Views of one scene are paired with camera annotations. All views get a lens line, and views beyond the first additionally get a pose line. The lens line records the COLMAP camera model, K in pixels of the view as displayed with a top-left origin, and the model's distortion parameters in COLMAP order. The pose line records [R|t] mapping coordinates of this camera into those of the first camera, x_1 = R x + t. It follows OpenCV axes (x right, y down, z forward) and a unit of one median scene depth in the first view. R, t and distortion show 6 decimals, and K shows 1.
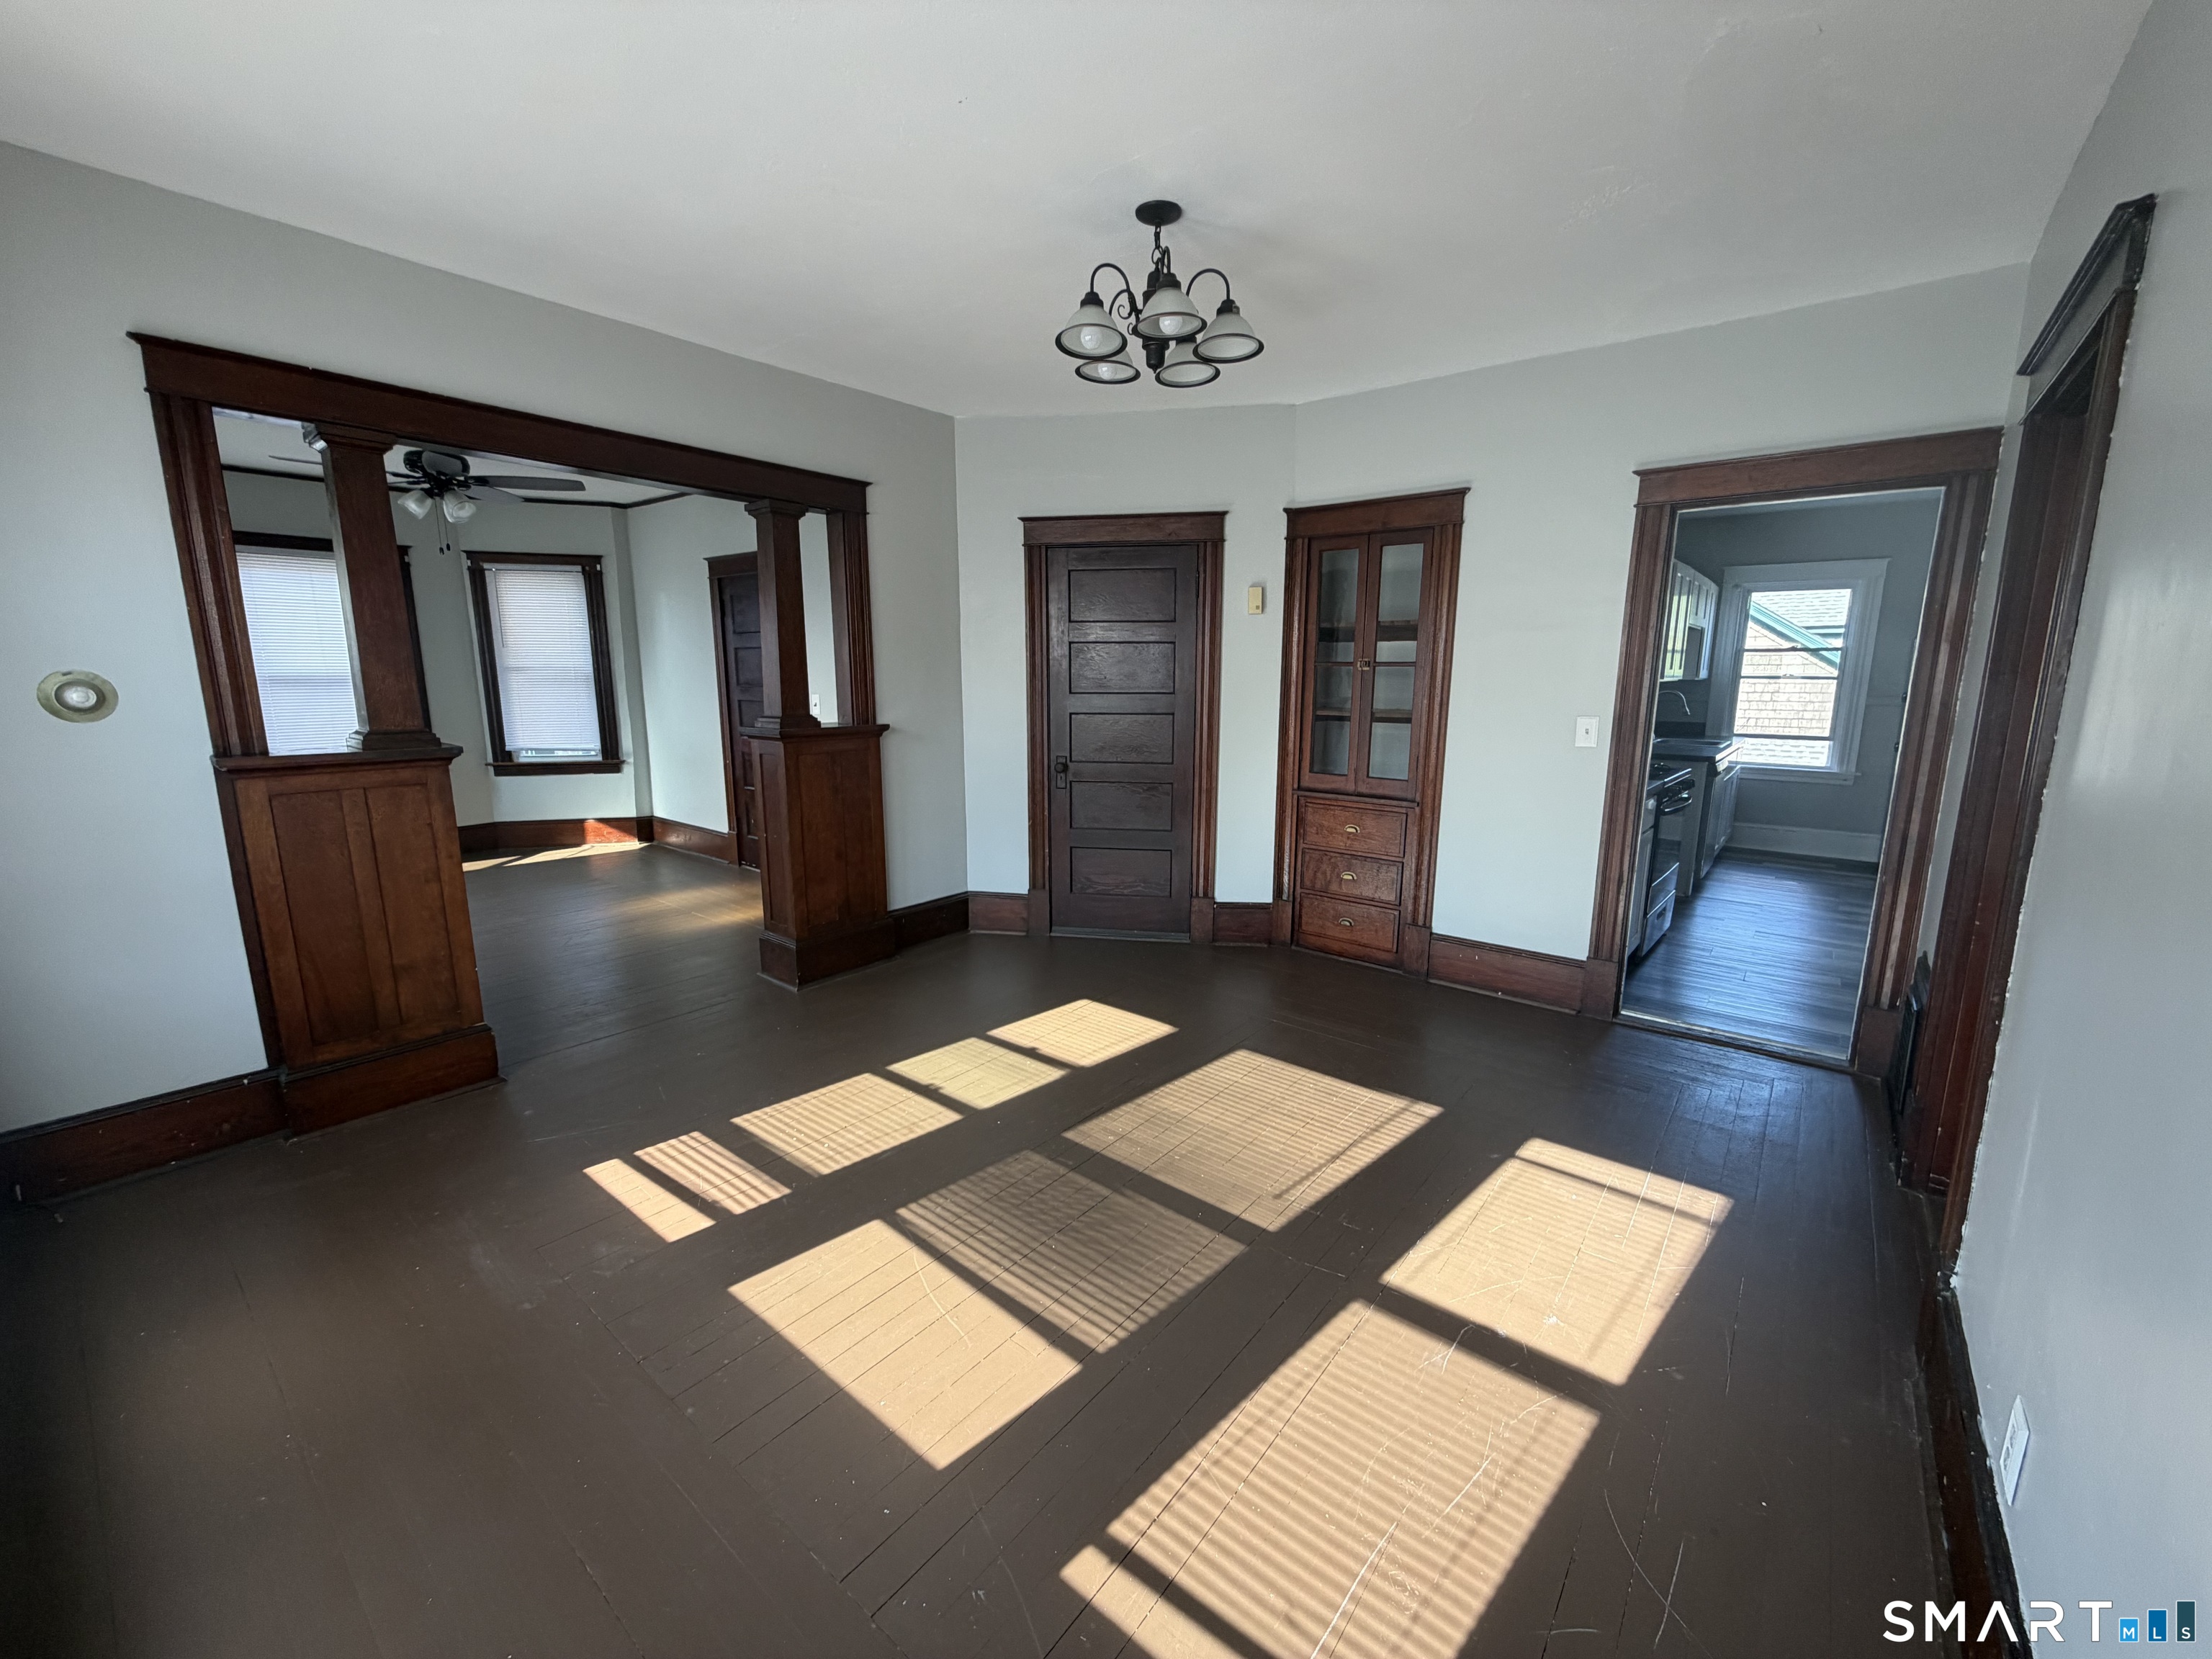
lens RADIAL K [[885.8, 0, 1100.4], [0, 885.8, 837.3], [0, 0, 1]] dist [0.004156, 0.000586]
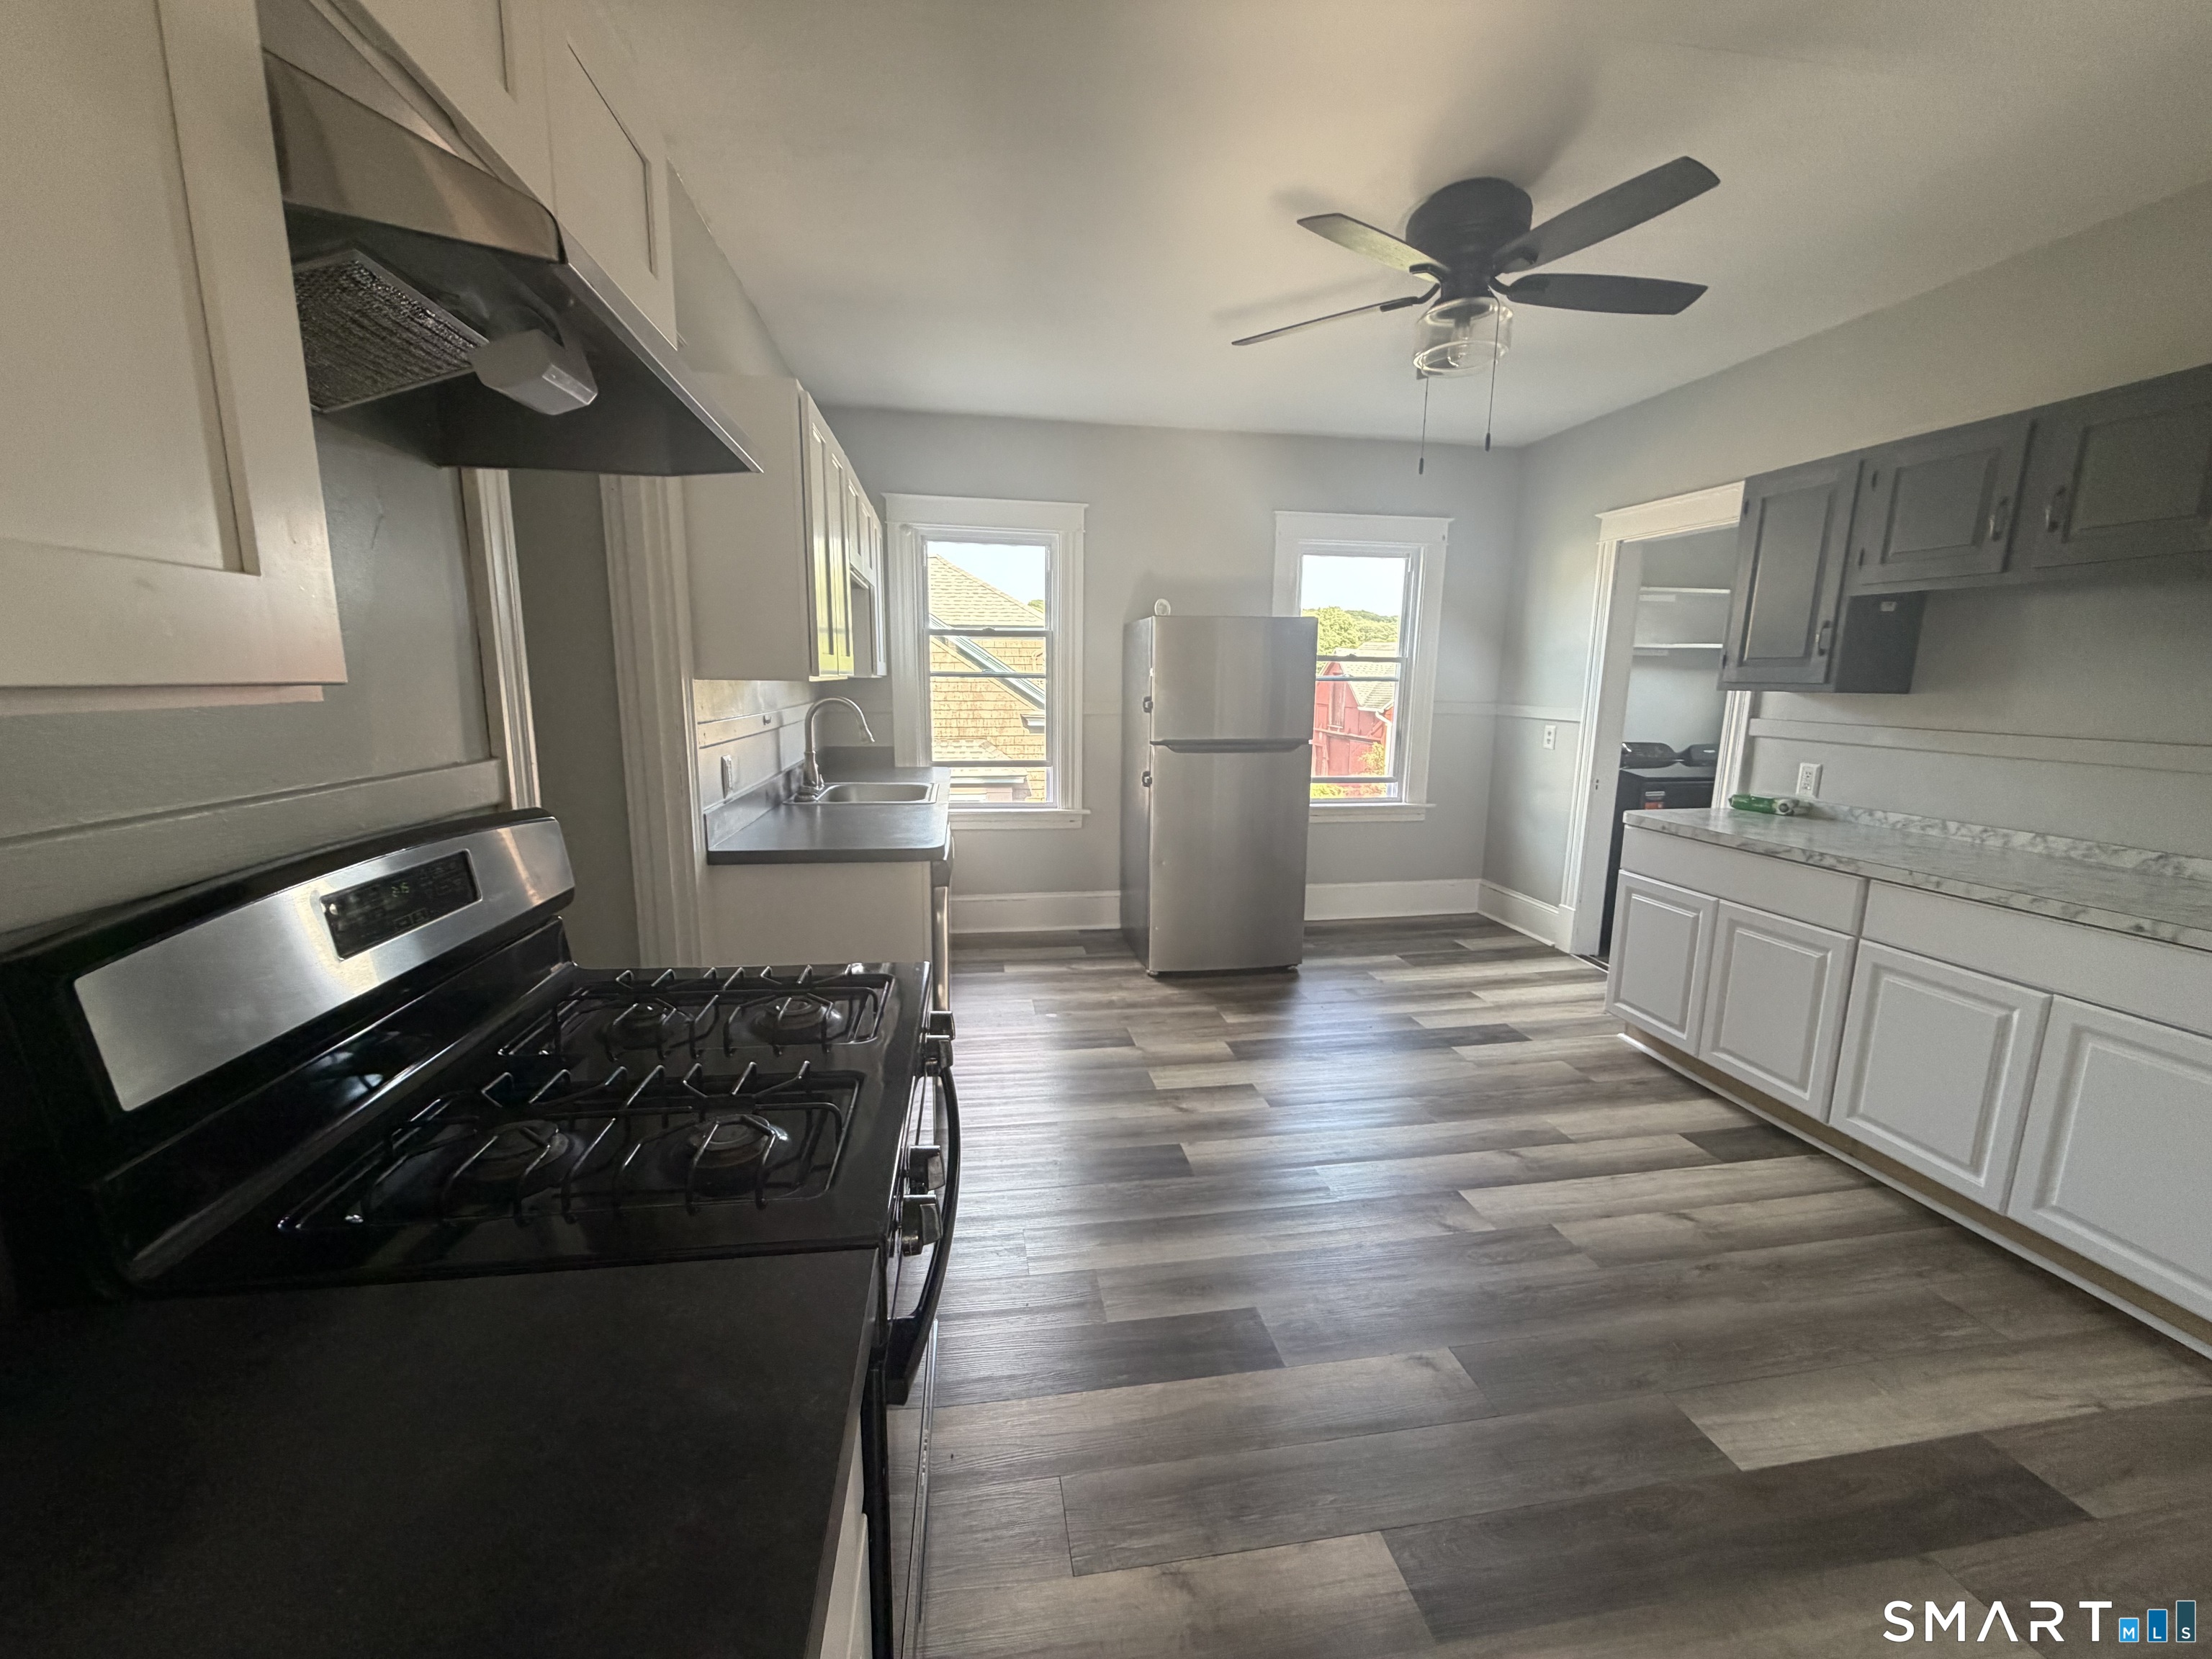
lens RADIAL K [[885.8, 0, 1102.9], [0, 885.8, 834.0], [0, 0, 1]] dist [0.004156, 0.000586]
pose [[0.662060, -0.126334, 0.738726, 0.469117], [0.127891, 0.990277, 0.054734, -0.126808], [-0.738458, 0.058239, 0.671780, 0.719179]]
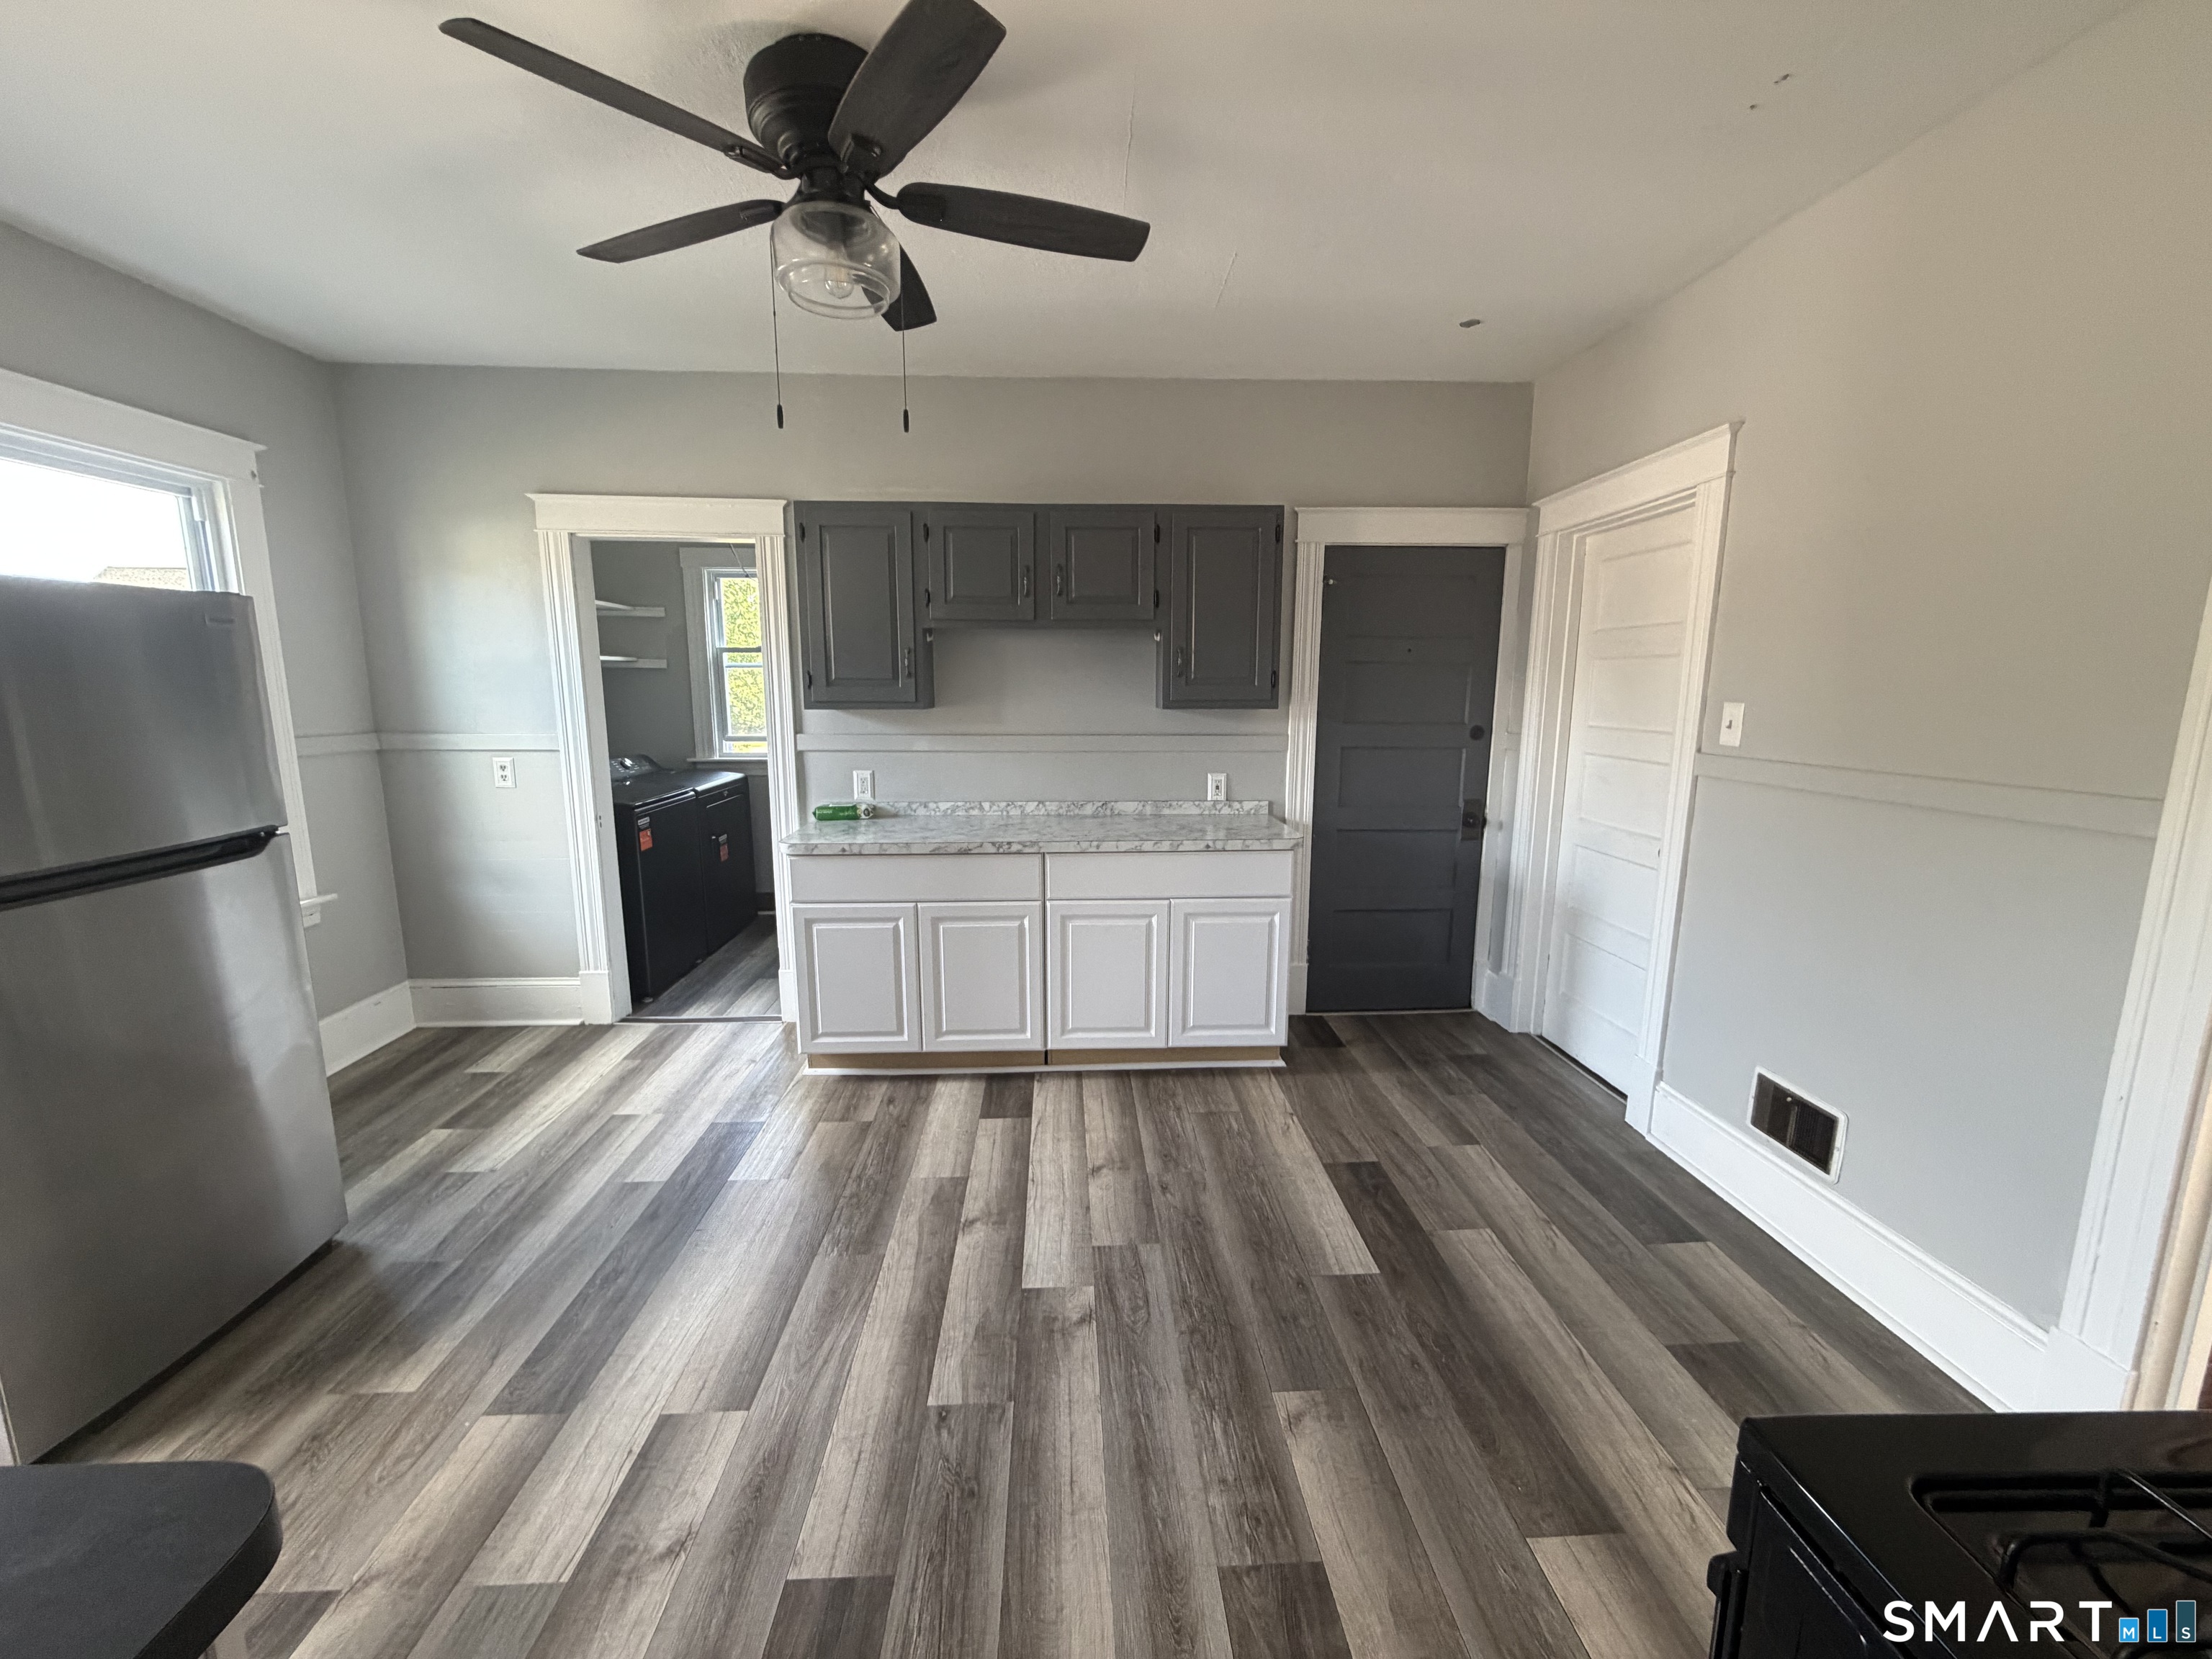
lens RADIAL K [[885.8, 0, 1099.5], [0, 885.8, 833.0], [0, 0, 1]] dist [0.004156, 0.000586]
pose [[-0.659855, -0.127592, 0.740480, 0.743665], [0.136506, 0.948722, 0.285118, -0.279291], [-0.738889, 0.289217, -0.608602, 1.395522]]
